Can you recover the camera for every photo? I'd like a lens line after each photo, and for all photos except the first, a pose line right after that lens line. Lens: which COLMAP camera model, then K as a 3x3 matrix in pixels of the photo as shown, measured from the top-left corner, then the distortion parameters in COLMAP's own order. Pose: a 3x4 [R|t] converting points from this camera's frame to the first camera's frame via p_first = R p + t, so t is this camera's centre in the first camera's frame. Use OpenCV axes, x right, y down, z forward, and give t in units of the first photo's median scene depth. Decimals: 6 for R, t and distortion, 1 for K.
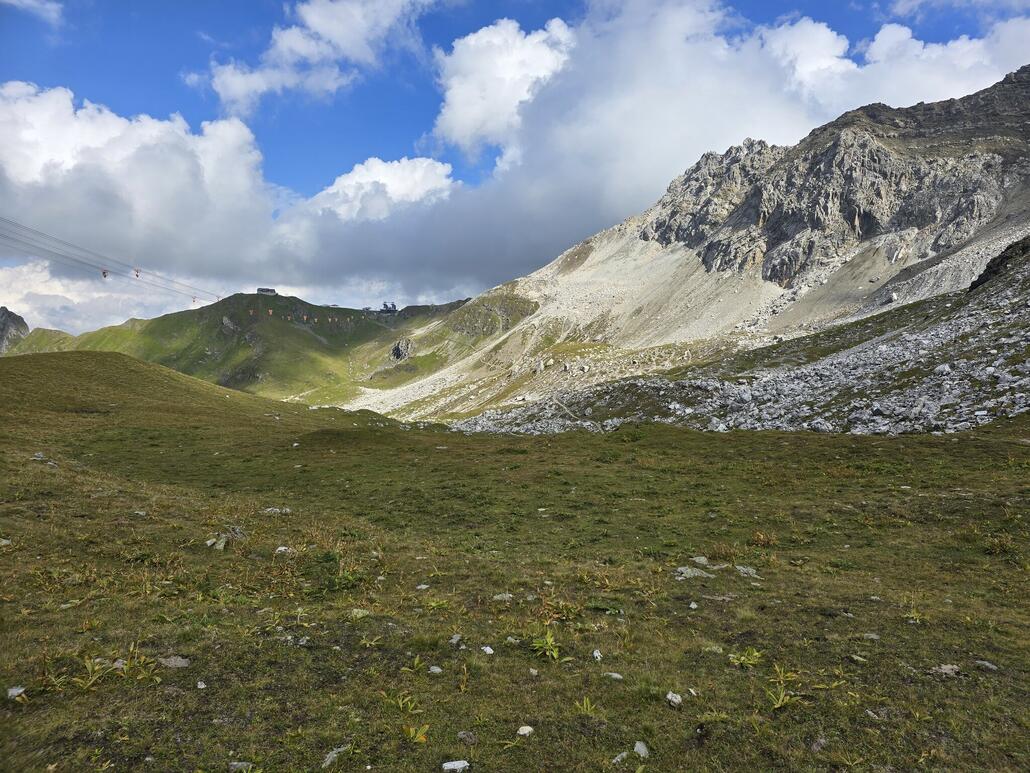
lens RADIAL K [[684.8, 0, 529.3], [0, 684.8, 388.3], [0, 0, 1]] dist [0.101146, -0.069069]
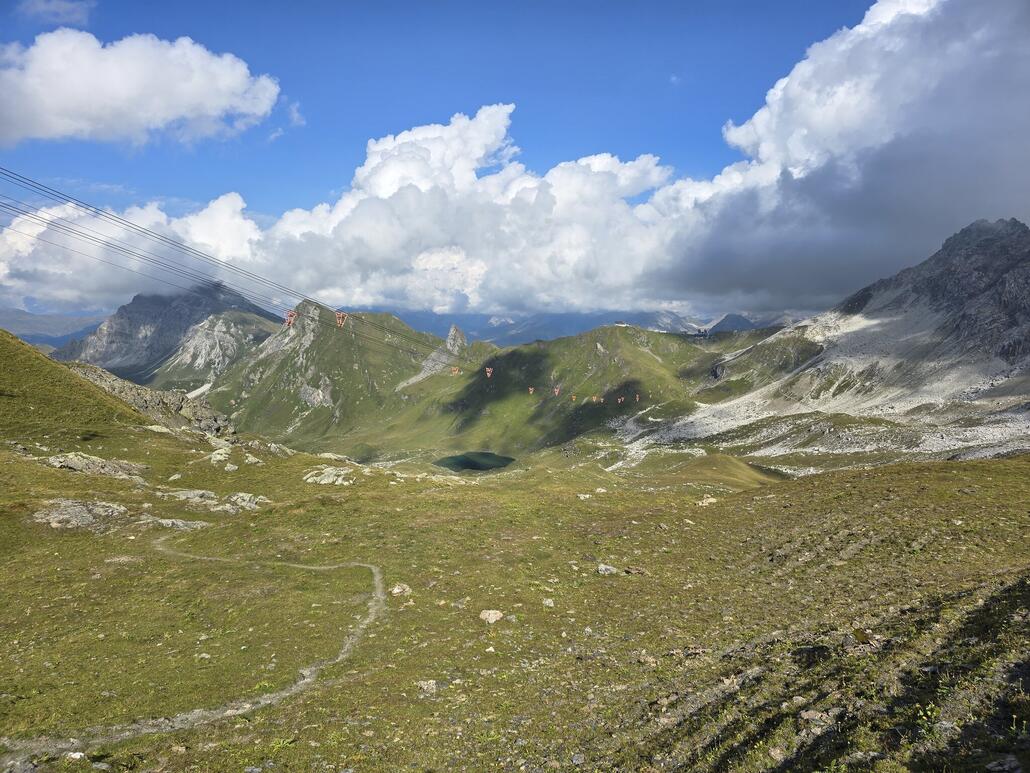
lens RADIAL K [[684.8, 0, 529.3], [0, 684.8, 388.3], [0, 0, 1]] dist [0.101146, -0.069069]
pose [[0.931517, 0.047801, -0.360542, -0.030440], [-0.025553, 0.997477, 0.066225, -0.121996], [0.362798, -0.052477, 0.930389, -0.580849]]
